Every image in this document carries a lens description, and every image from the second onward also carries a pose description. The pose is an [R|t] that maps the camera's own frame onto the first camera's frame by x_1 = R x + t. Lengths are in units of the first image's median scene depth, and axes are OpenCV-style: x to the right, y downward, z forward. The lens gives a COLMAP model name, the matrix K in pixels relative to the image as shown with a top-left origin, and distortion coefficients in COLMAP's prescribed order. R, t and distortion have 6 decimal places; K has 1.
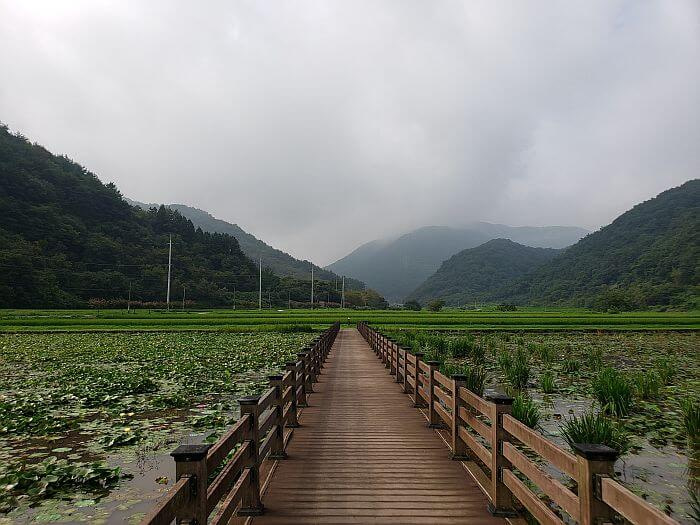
lens RADIAL K [[539.6, 0, 334.0], [0, 539.6, 257.1], [0, 0, 1]] dist [0.032040, -0.028943]
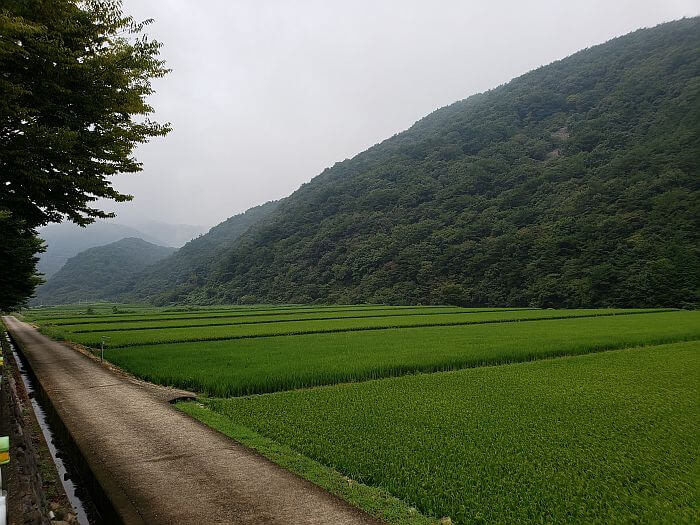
lens RADIAL K [[539.6, 0, 347.0], [0, 539.6, 256.2], [0, 0, 1]] dist [0.032040, -0.028943]
pose [[0.824491, 0.025311, 0.565309, 0.093938], [-0.030401, 0.999538, -0.000414, -0.018224], [-0.565058, -0.016844, 0.824879, -0.172480]]
